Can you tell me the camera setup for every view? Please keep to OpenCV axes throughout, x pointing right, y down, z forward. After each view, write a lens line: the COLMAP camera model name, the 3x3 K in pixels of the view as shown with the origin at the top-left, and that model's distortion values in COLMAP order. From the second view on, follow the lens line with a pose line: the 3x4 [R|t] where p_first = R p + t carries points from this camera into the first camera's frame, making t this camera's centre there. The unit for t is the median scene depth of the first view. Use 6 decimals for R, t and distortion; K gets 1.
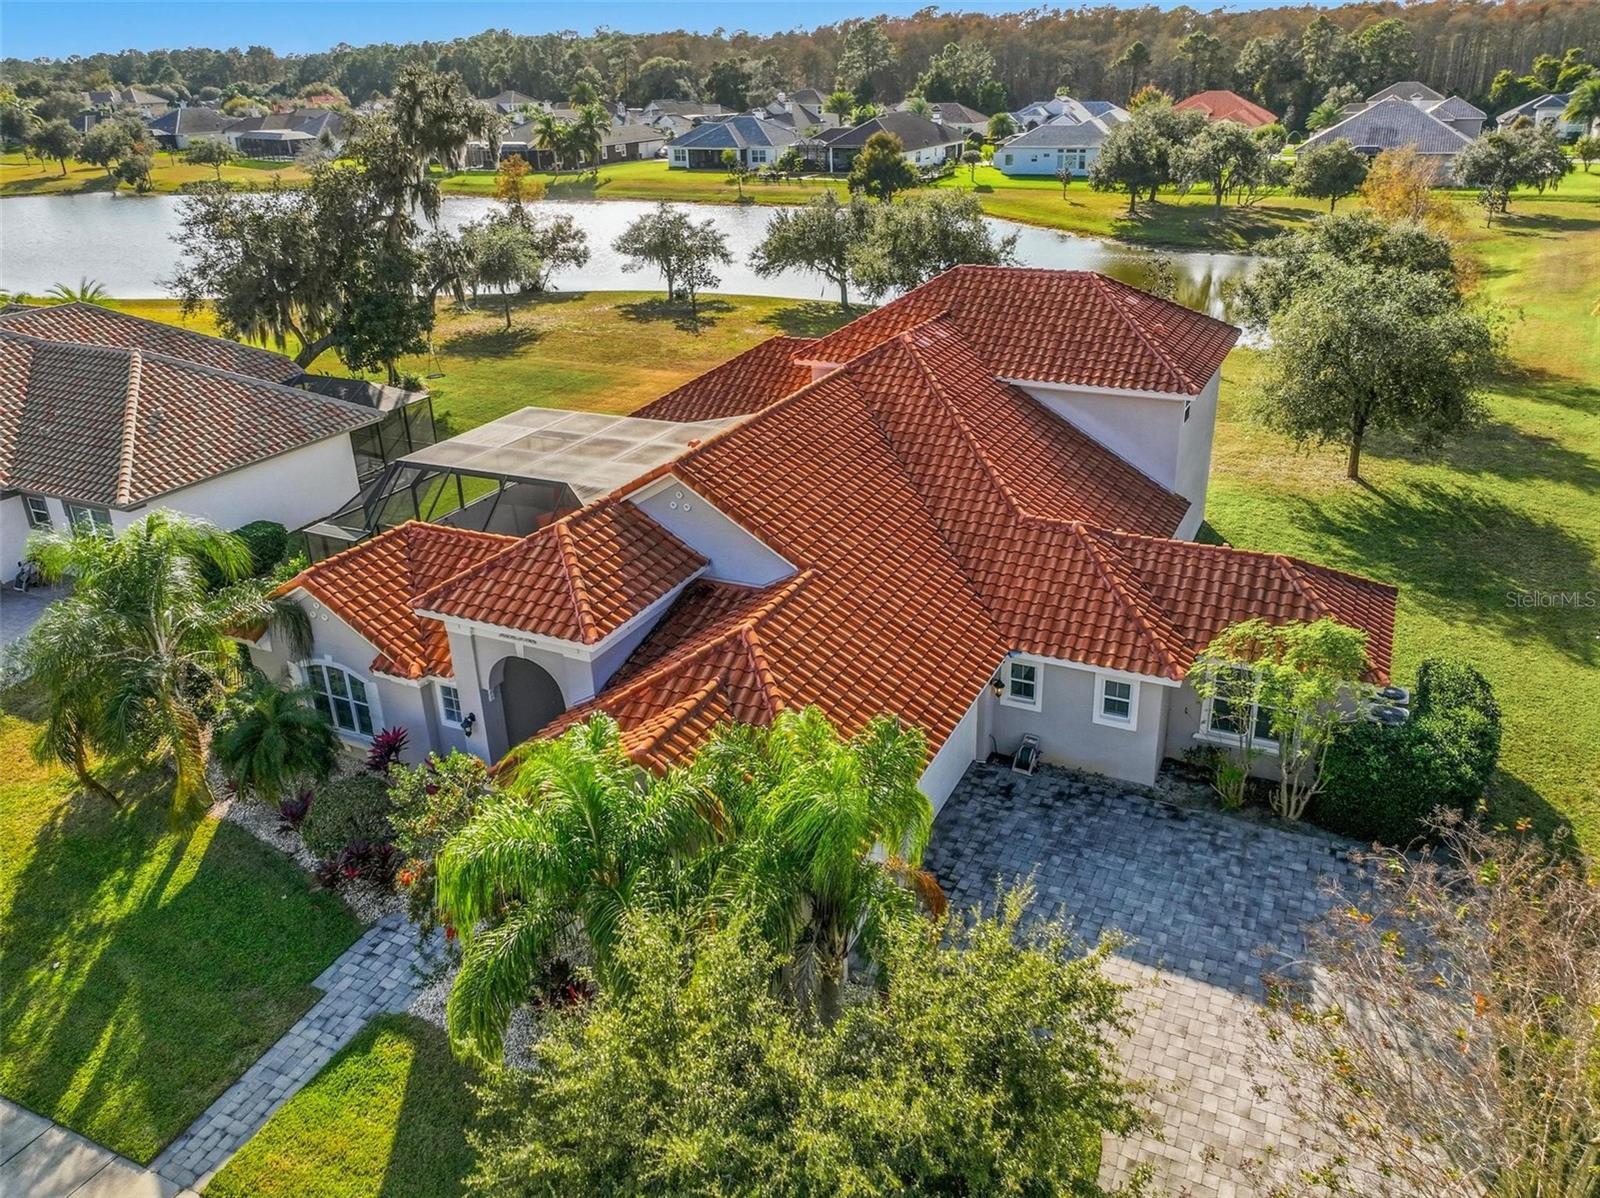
lens RADIAL K [[1192.0, 0, 802.8], [0, 1192.0, 577.9], [0, 0, 1]] dist [0.003653, 0.006838]
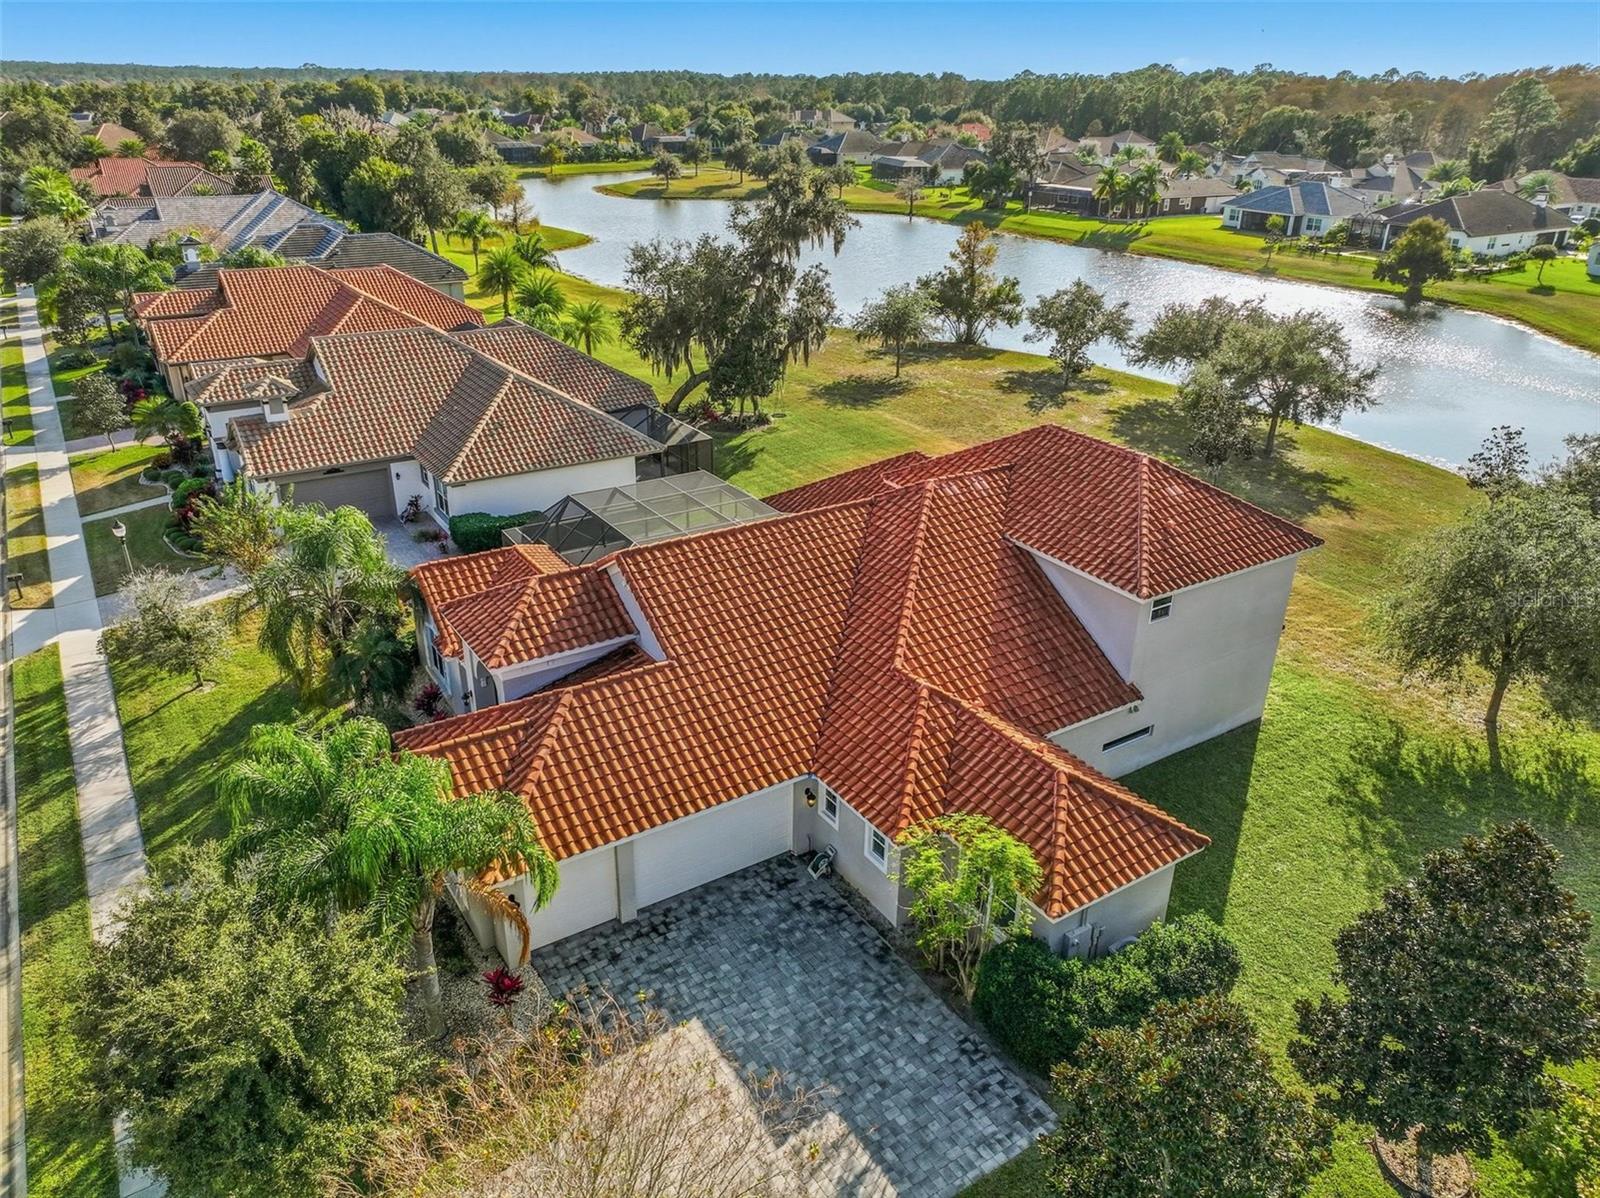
lens RADIAL K [[1127.4, 0, 800.0], [0, 1127.4, 599.0], [0, 0, 1]] dist [-0.000271, 0.017923]
pose [[0.848669, 0.253713, -0.464102, 0.113901], [-0.241834, 0.966487, 0.086129, -0.035510], [0.470401, 0.039141, 0.881585, -0.000588]]
